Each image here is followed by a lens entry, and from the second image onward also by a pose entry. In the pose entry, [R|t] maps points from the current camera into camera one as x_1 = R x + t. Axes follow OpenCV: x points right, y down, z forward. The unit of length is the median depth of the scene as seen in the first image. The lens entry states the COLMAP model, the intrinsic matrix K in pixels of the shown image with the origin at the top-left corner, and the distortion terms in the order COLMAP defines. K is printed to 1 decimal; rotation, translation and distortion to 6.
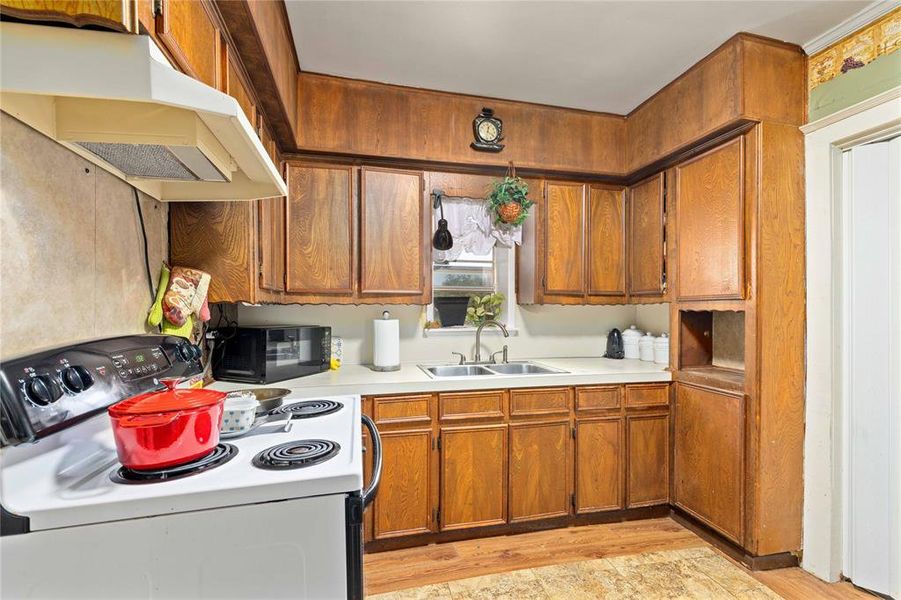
lens RADIAL K [[390.2, 0, 445.9], [0, 390.2, 308.5], [0, 0, 1]] dist [-0.005704, 0.000079]
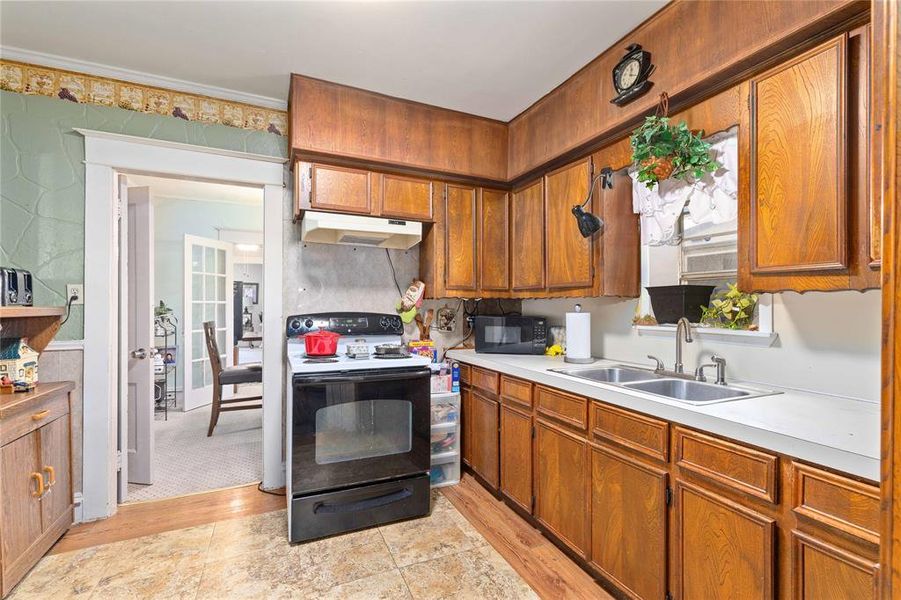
lens RADIAL K [[390.2, 0, 447.2], [0, 390.2, 303.6], [0, 0, 1]] dist [-0.005704, 0.000079]
pose [[0.200695, -0.004995, -0.979641, 0.829812], [-0.001084, 0.999985, -0.005321, 0.011488], [0.979653, 0.002130, 0.200687, 0.500979]]
